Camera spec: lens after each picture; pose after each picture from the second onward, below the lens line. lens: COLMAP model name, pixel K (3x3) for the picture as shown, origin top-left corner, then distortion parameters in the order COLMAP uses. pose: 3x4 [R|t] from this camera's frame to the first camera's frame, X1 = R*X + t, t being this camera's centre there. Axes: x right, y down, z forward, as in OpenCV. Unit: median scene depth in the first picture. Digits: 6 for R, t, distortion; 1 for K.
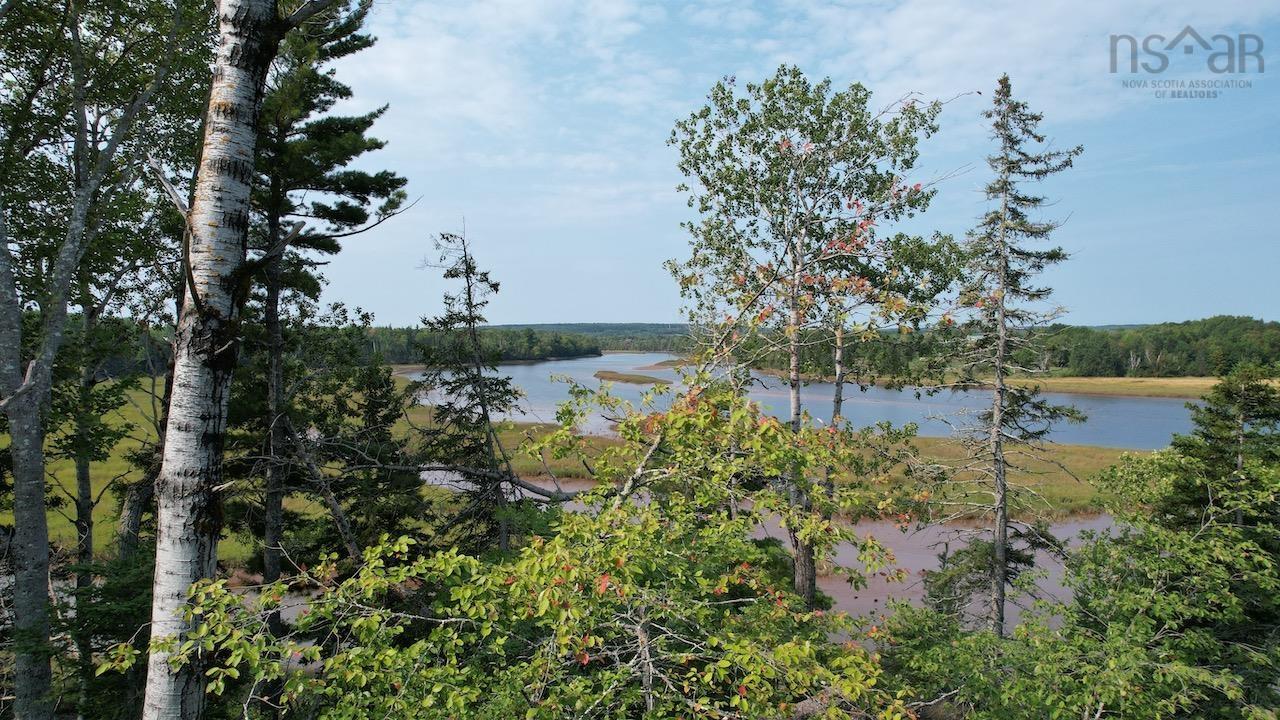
lens RADIAL K [[810.4, 0, 638.2], [0, 810.4, 358.6], [0, 0, 1]] dist [-0.032286, 0.027717]
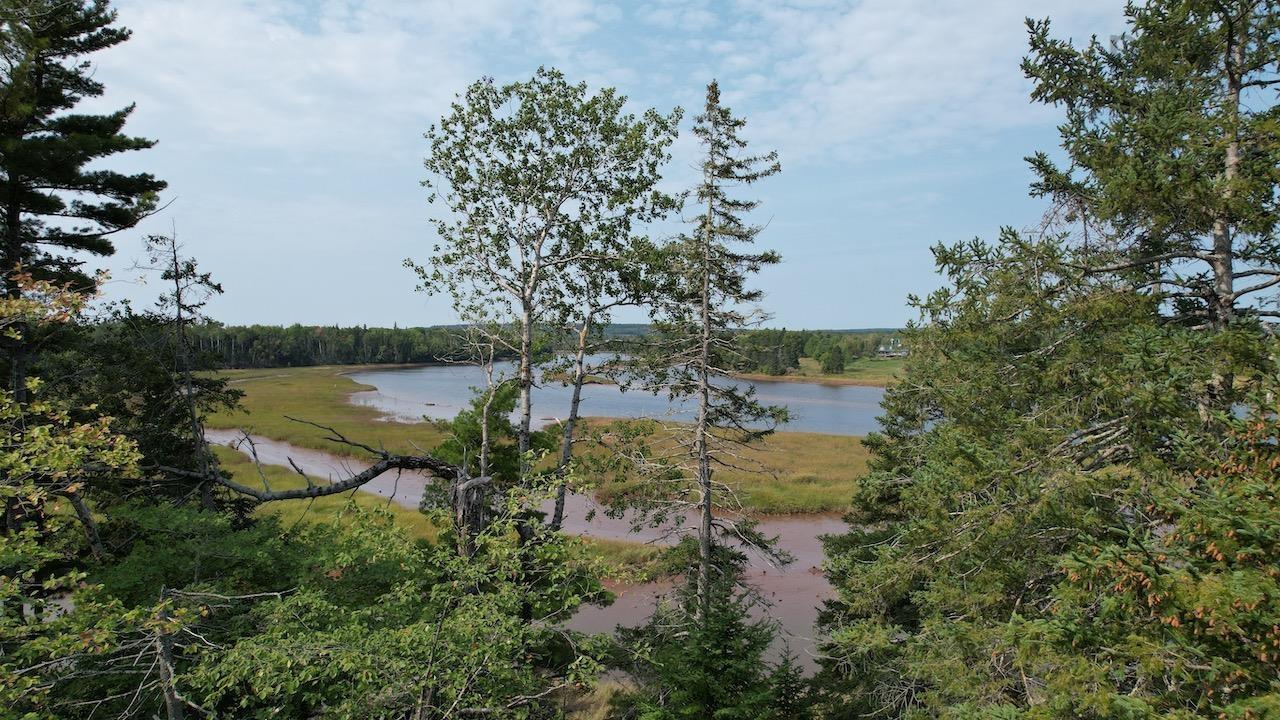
lens RADIAL K [[810.4, 0, 646.5], [0, 810.4, 364.7], [0, 0, 1]] dist [-0.032286, 0.027717]
pose [[0.998680, -0.002156, 0.051321, 0.239137], [0.001767, 0.999969, 0.007612, -0.001307], [-0.051336, -0.007511, 0.998653, -0.013976]]
